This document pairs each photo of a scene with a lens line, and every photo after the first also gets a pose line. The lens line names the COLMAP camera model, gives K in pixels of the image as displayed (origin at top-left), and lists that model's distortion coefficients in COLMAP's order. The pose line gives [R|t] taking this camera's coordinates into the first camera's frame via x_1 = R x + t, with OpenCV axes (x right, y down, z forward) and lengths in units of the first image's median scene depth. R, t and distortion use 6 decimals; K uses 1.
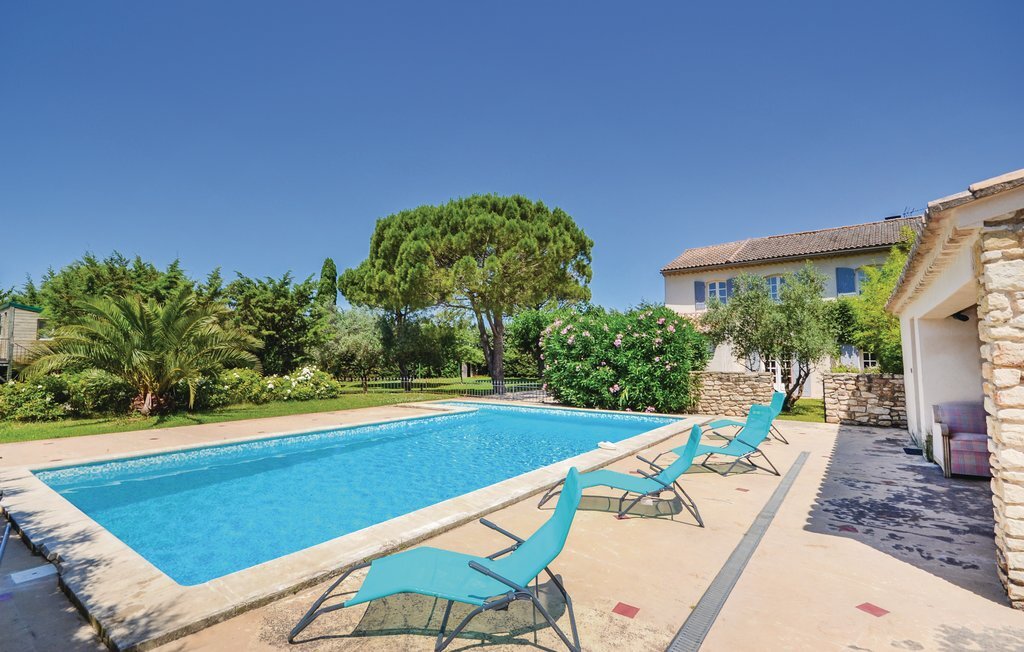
lens RADIAL K [[471.4, 0, 512.0], [0, 471.4, 326.0], [0, 0, 1]] dist [0.001158, -0.000228]
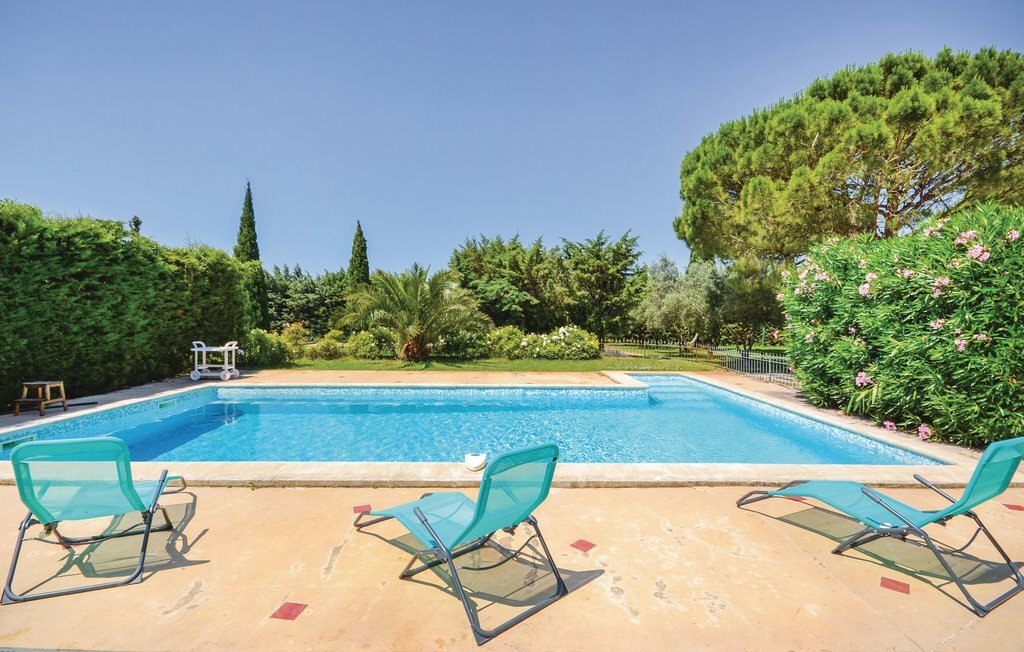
lens RADIAL K [[487.2, 0, 515.1], [0, 487.2, 324.1], [0, 0, 1]] dist [-0.000781, 0.000125]
pose [[0.609298, 0.016855, -0.792762, 0.397656], [0.045791, 0.997358, 0.056399, 0.024032], [0.791618, -0.070665, 0.606916, 0.367693]]
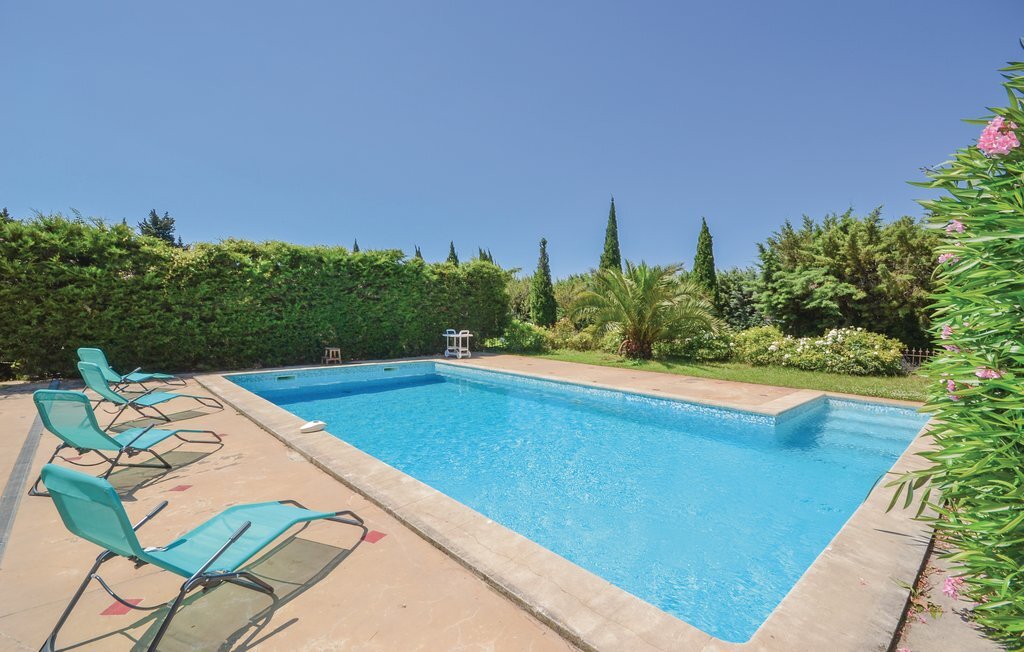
lens RADIAL K [[471.4, 0, 512.0], [0, 471.4, 326.0], [0, 0, 1]] dist [0.001158, -0.000228]
pose [[-0.185415, 0.030758, -0.982179, 0.480178], [0.051841, 0.998424, 0.021480, 0.051256], [0.981292, -0.046934, -0.186718, 0.798513]]
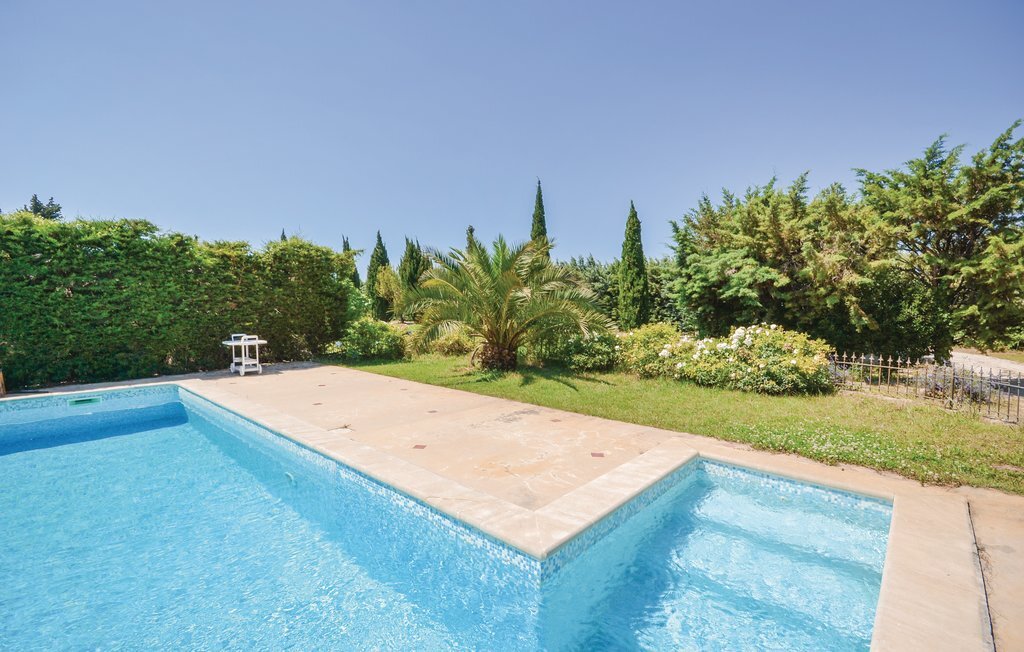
lens RADIAL K [[458.6, 0, 513.1], [0, 458.6, 332.8], [0, 0, 1]] dist [-0.001926, -0.000092]
pose [[-0.102029, 0.065237, -0.992640, 0.130842], [0.065772, 0.996106, 0.058705, 0.058919], [0.992605, -0.059298, -0.105922, 0.993800]]
